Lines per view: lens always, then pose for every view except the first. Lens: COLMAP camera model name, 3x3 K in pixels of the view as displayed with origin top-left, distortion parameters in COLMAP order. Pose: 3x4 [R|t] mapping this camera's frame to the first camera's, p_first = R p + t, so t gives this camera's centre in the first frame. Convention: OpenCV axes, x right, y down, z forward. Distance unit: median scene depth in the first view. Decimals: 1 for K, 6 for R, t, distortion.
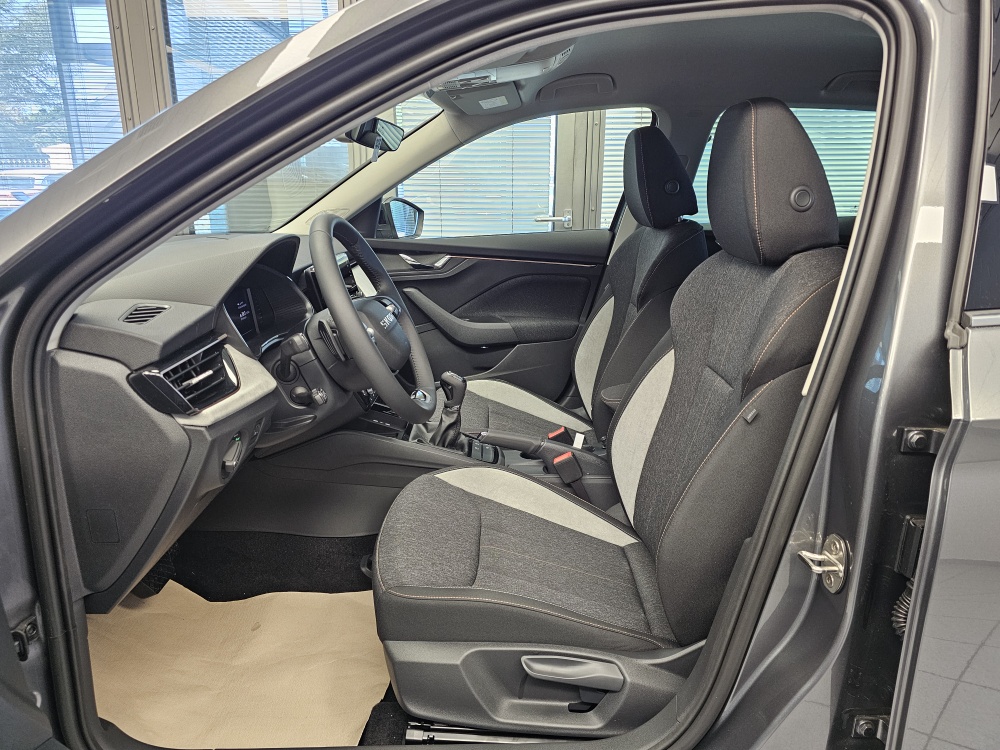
lens RADIAL K [[672.1, 0, 504.3], [0, 672.1, 374.2], [0, 0, 1]] dist [0.051525, -0.042524]
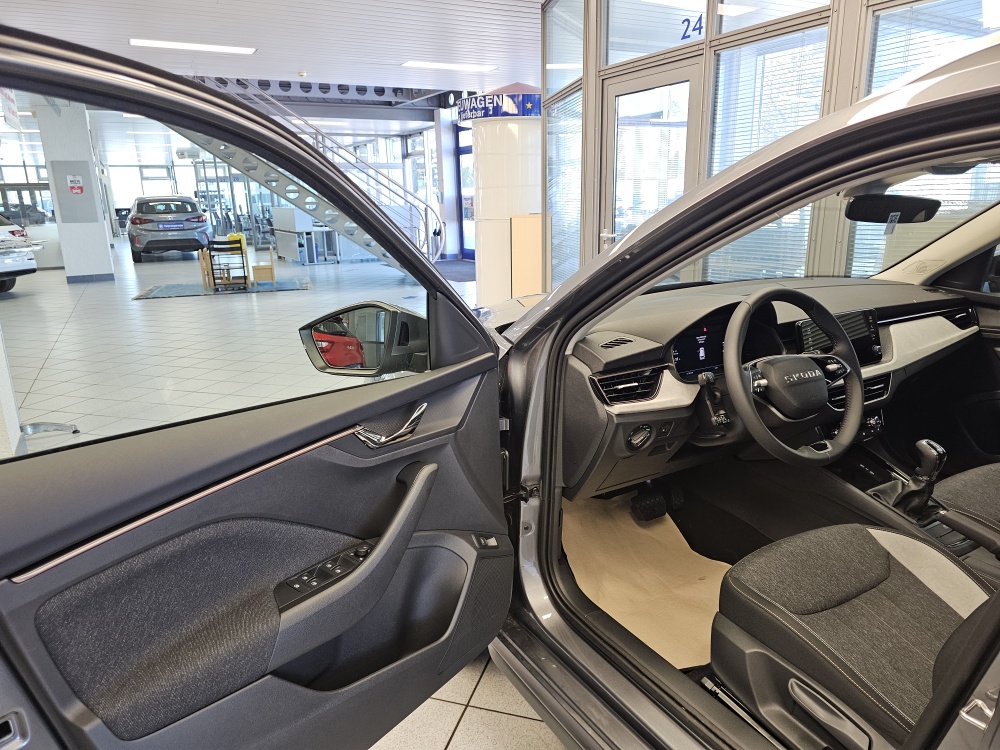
lens RADIAL K [[672.1, 0, 501.9], [0, 672.1, 380.4], [0, 0, 1]] dist [0.051525, -0.042524]
pose [[0.494515, 0.220207, -0.840811, 0.710439], [-0.213348, 0.968531, 0.128178, -0.139659], [0.842578, 0.116000, 0.525934, -0.119350]]
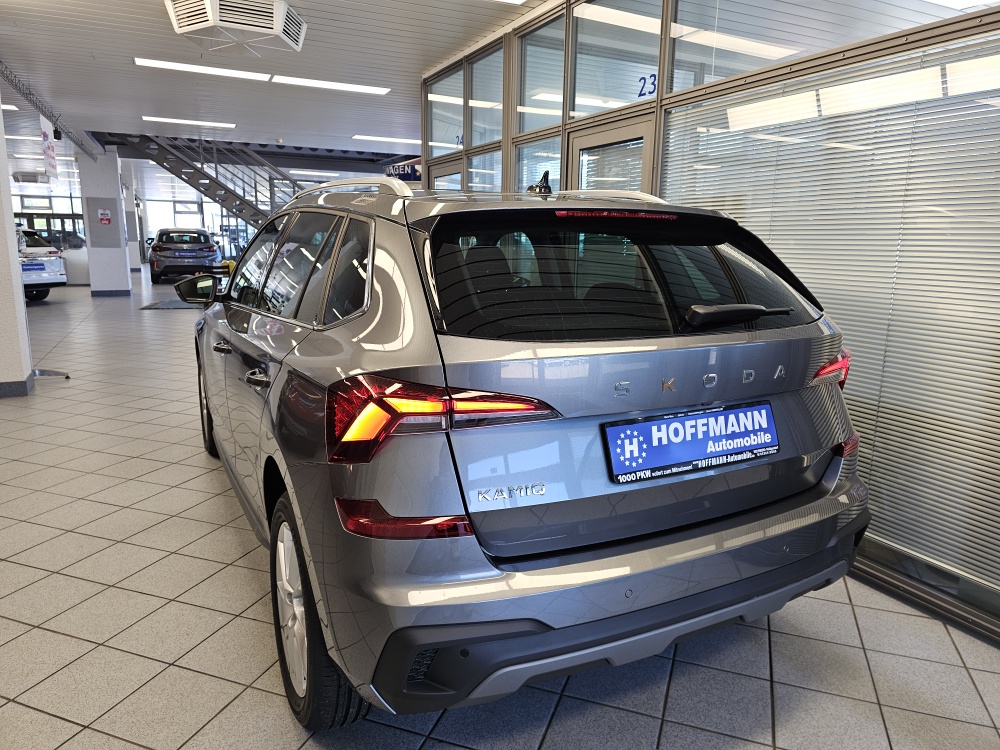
lens RADIAL K [[672.1, 0, 500.7], [0, 672.1, 372.1], [0, 0, 1]] dist [0.051525, -0.042524]
pose [[0.455158, 0.180149, -0.871996, 3.455069], [-0.256128, 0.964418, 0.065551, -0.256828], [0.852778, 0.193506, 0.485104, 0.273769]]
